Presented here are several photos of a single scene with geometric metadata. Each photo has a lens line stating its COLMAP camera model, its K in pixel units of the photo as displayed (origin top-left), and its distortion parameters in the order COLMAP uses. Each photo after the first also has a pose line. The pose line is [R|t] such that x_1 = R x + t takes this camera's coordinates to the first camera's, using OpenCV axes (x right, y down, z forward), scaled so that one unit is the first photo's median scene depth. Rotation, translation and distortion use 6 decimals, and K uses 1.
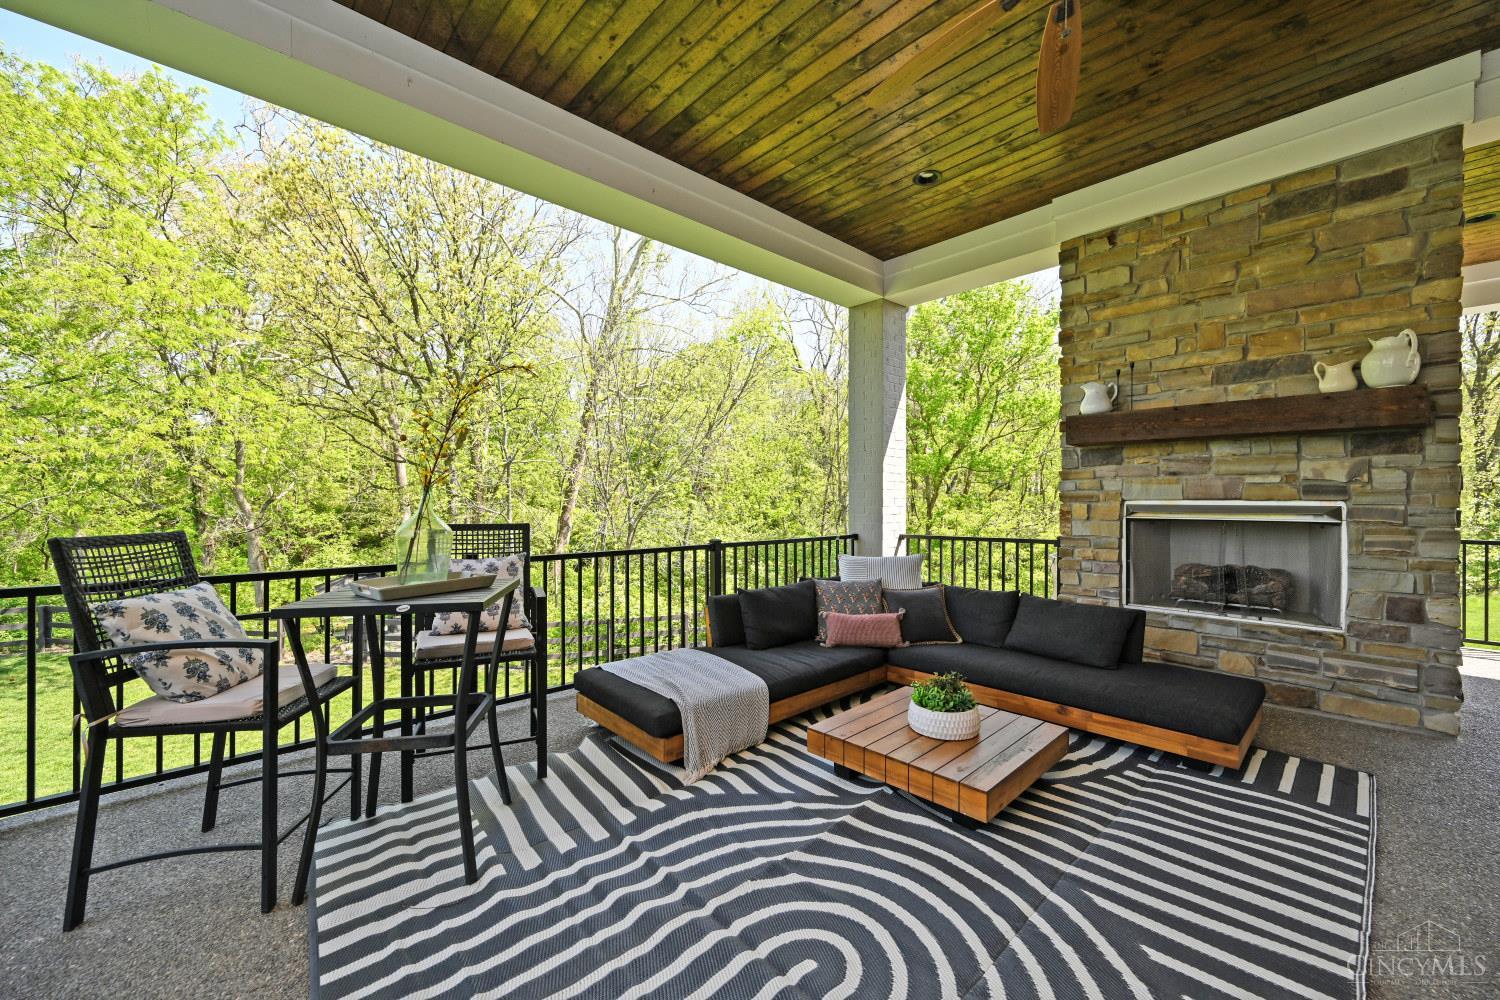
lens RADIAL K [[590.8, 0, 750.1], [0, 590.8, 499.7], [0, 0, 1]] dist [-0.000554, -0.000077]
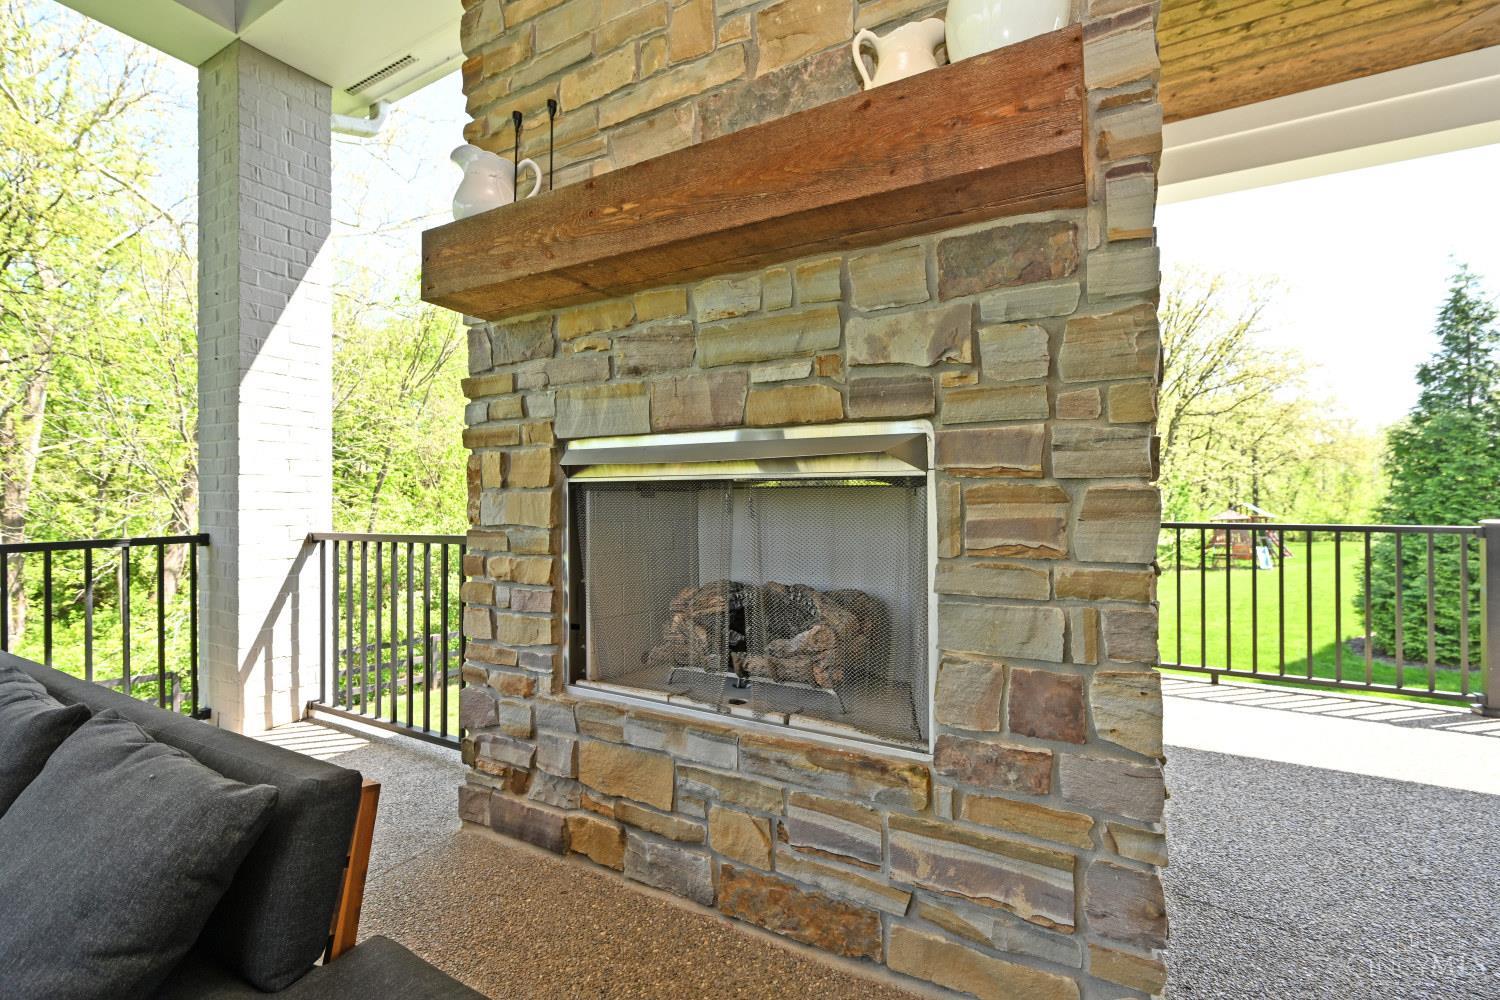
lens RADIAL K [[633.3, 0, 755.3], [0, 633.3, 493.0], [0, 0, 1]] dist [0.003817, 0.000473]
pose [[0.949967, -0.008587, 0.312233, 0.726083], [0.008440, 0.999963, 0.001824, 0.045986], [-0.312237, 0.000902, 0.950004, 0.607848]]
